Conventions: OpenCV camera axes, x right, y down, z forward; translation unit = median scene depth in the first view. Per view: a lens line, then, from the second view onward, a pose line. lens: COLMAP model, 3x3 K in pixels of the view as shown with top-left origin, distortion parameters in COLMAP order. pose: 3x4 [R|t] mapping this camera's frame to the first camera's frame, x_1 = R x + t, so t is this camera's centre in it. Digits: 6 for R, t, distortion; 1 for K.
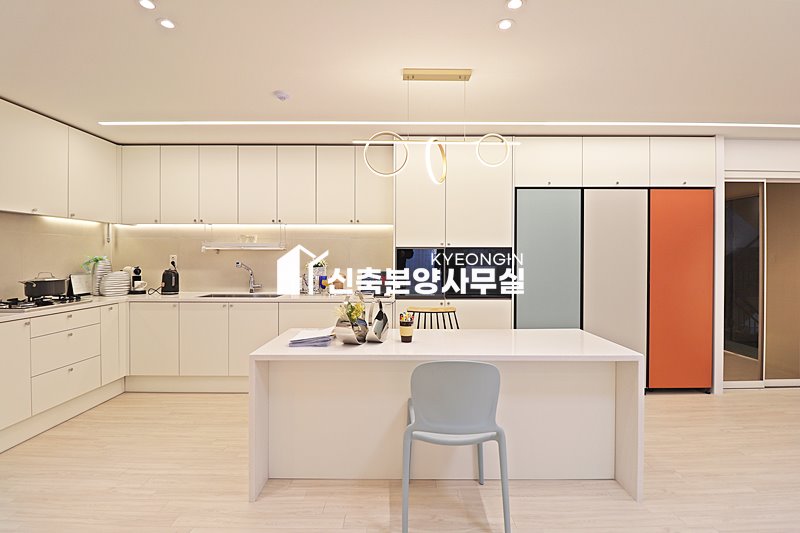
lens RADIAL K [[368.0, 0, 400.3], [0, 368.0, 258.6], [0, 0, 1]] dist [-0.000701, -0.014224]
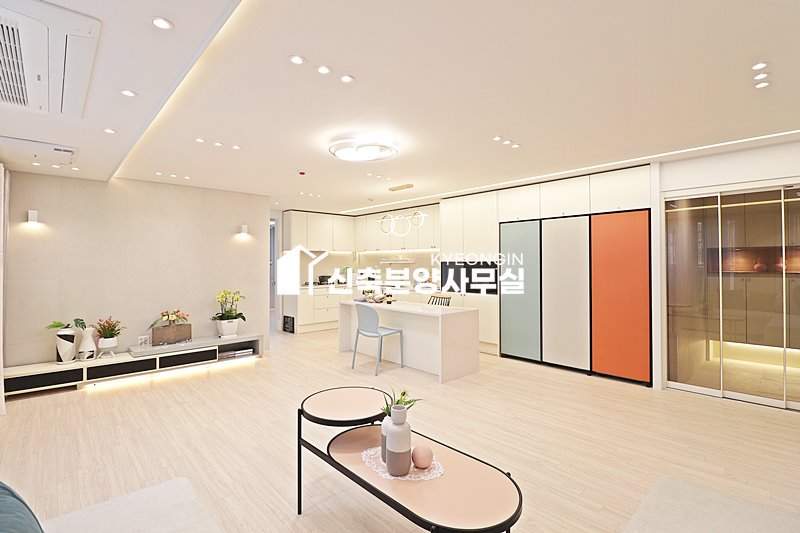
lens RADIAL K [[374.9, 0, 401.9], [0, 374.9, 259.2], [0, 0, 1]] dist [0.000070, -0.011417]
pose [[0.682802, -0.011881, -0.730507, 1.186768], [-0.000847, 0.999854, -0.017053, -0.012938], [0.730603, 0.012263, 0.682692, -0.380324]]
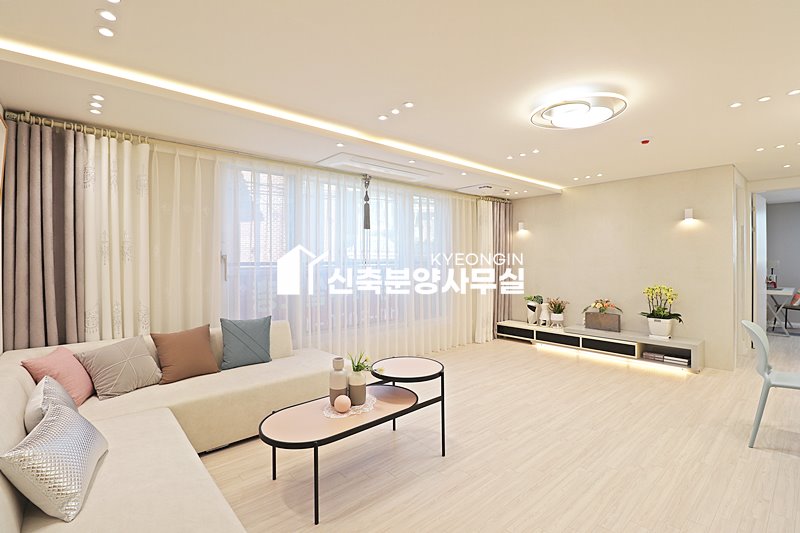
lens RADIAL K [[372.5, 0, 397.6], [0, 372.5, 259.4], [0, 0, 1]] dist [-0.004285, -0.013102]
pose [[-0.757932, 0.002072, -0.652330, 1.185320], [0.000386, 0.999996, 0.002728, -0.010595], [0.652334, 0.001816, -0.757930, 0.549532]]
